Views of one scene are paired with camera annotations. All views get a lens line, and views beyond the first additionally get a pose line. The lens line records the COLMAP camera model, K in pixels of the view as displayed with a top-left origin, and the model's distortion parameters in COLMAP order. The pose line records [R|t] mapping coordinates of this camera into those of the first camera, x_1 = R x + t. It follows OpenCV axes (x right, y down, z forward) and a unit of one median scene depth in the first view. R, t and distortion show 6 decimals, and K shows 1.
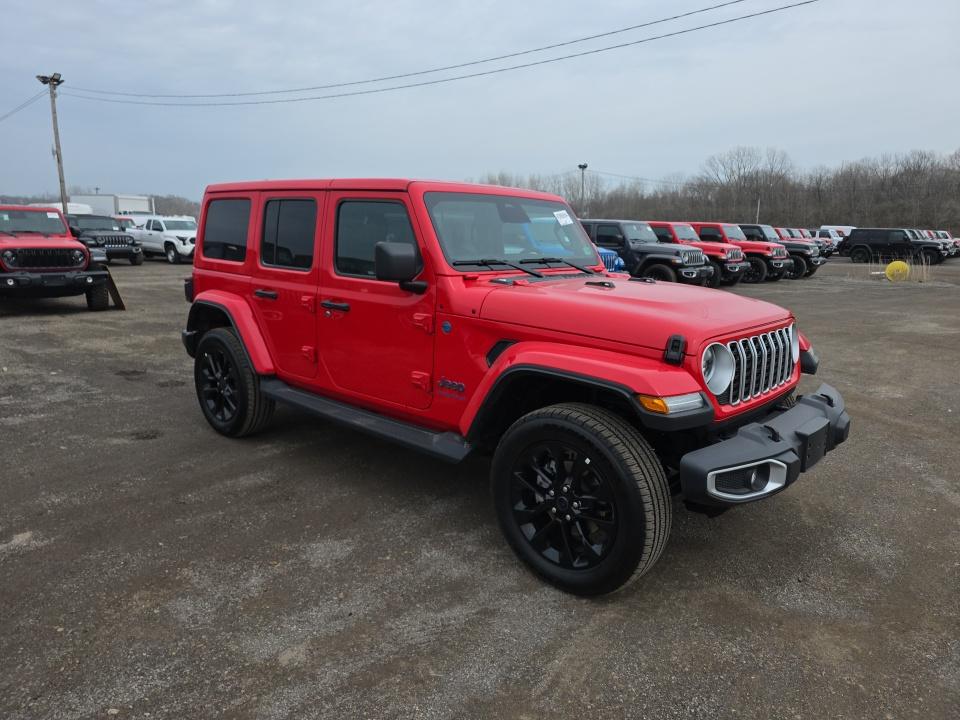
lens RADIAL K [[646.9, 0, 475.6], [0, 646.9, 369.2], [0, 0, 1]] dist [0.060814, -0.062091]
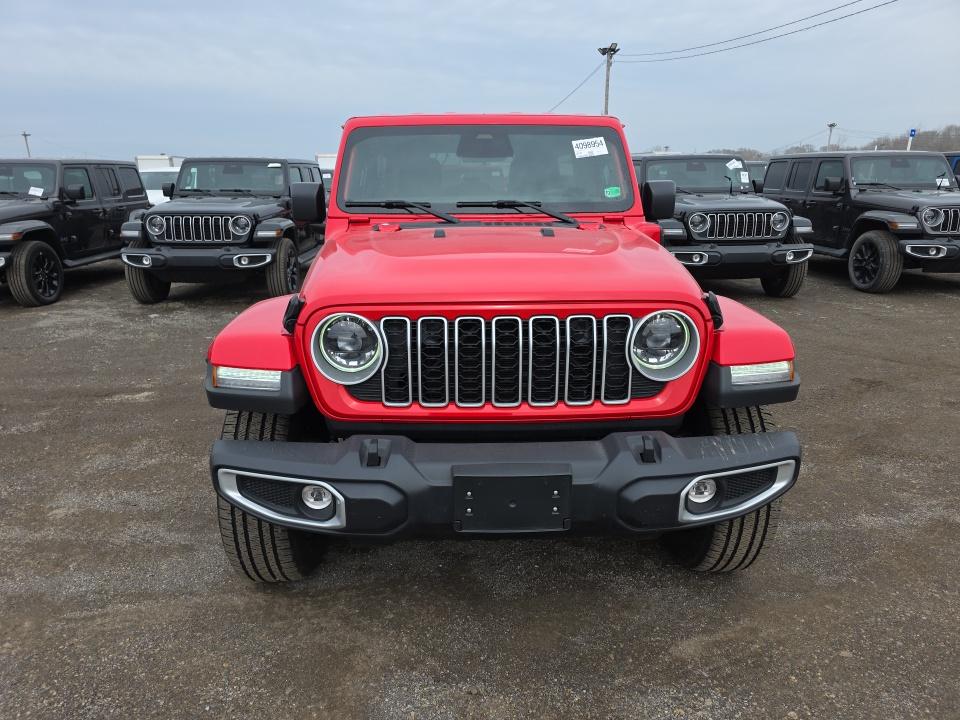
lens RADIAL K [[646.9, 0, 475.6], [0, 646.9, 369.2], [0, 0, 1]] dist [0.060814, -0.062091]
pose [[0.695542, 0.179269, -0.695761, 0.889597], [-0.132987, 0.983762, 0.120530, -0.076355], [0.706071, 0.008693, 0.708088, 0.529861]]
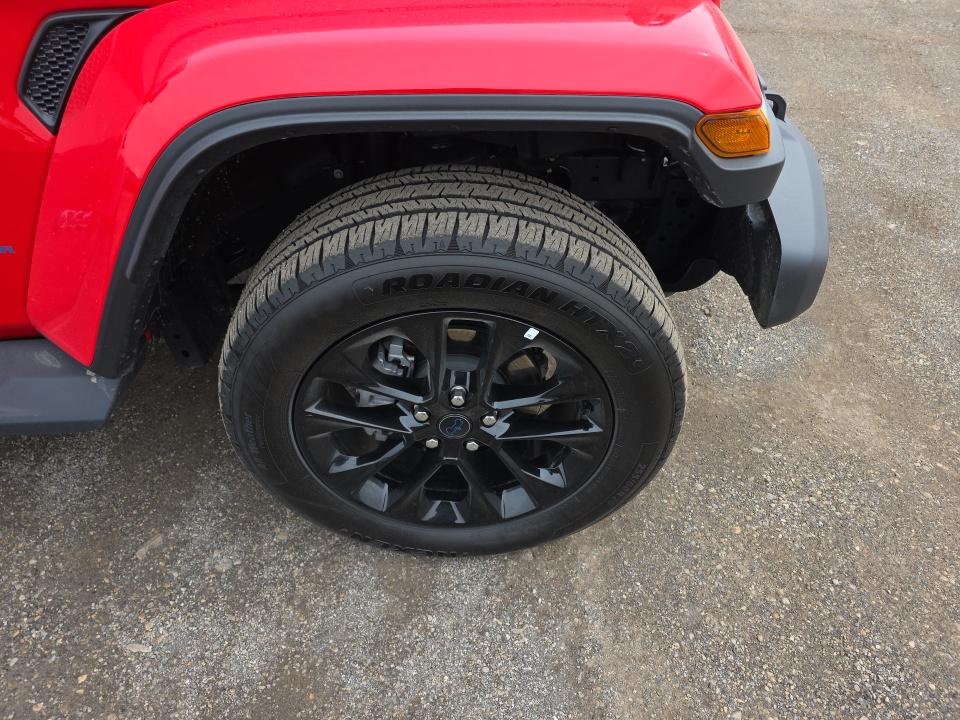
lens RADIAL K [[646.9, 0, 475.6], [0, 646.9, 369.2], [0, 0, 1]] dist [0.060814, -0.062091]
pose [[0.733666, -0.483783, 0.477166, -0.033893], [0.179429, 0.815225, 0.550648, -0.046374], [-0.655392, -0.318374, 0.684908, 0.670598]]
